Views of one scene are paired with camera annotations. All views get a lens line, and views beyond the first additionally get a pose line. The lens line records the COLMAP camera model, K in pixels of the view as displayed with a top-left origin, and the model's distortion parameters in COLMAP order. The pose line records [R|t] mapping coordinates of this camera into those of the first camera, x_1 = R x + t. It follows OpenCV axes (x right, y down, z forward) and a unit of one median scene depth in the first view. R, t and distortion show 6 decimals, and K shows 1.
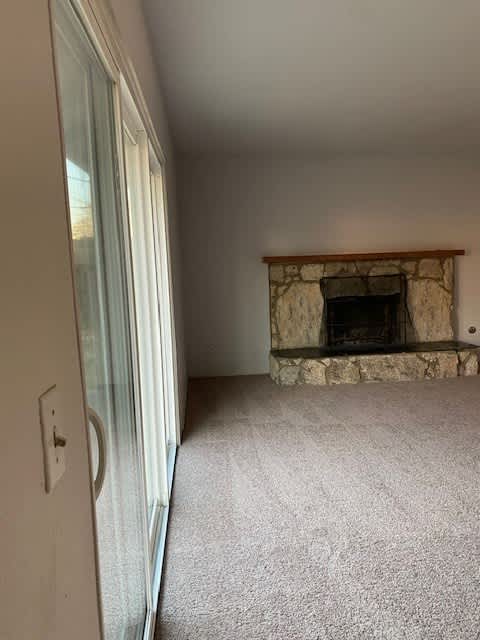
lens RADIAL K [[489.5, 0, 240.0], [0, 489.5, 320.0], [0, 0, 1]] dist [0.072319, -0.092095]
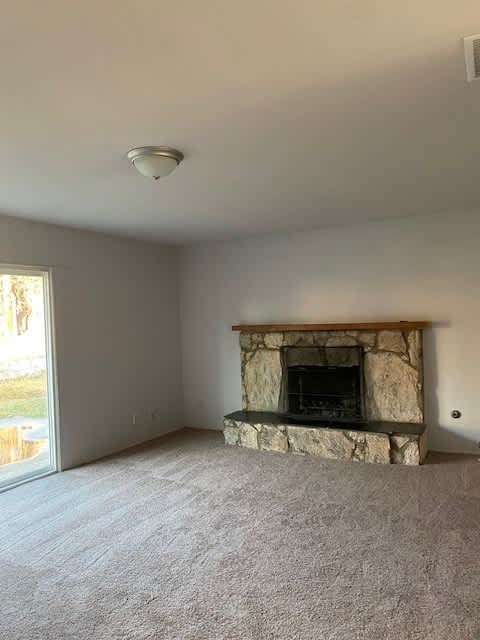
lens RADIAL K [[496.8, 0, 242.6], [0, 496.8, 329.1], [0, 0, 1]] dist [0.057597, -0.004573]
pose [[0.828204, 0.023319, -0.559941, 0.686425], [-0.062110, 0.996798, -0.050354, -0.063663], [0.556974, 0.076481, 0.827001, 0.075268]]
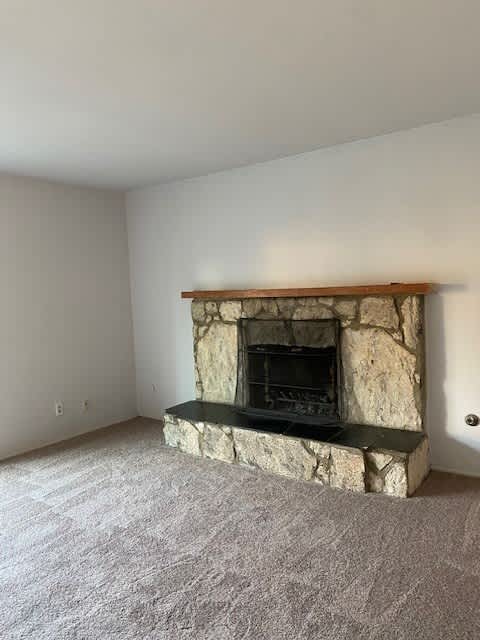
lens RADIAL K [[489.5, 0, 240.0], [0, 489.5, 320.0], [0, 0, 1]] dist [0.072319, -0.092095]
pose [[0.750733, 0.051069, -0.658629, 0.681562], [-0.064607, 0.997904, 0.003733, -0.086574], [0.657439, 0.039750, 0.752459, 0.407540]]
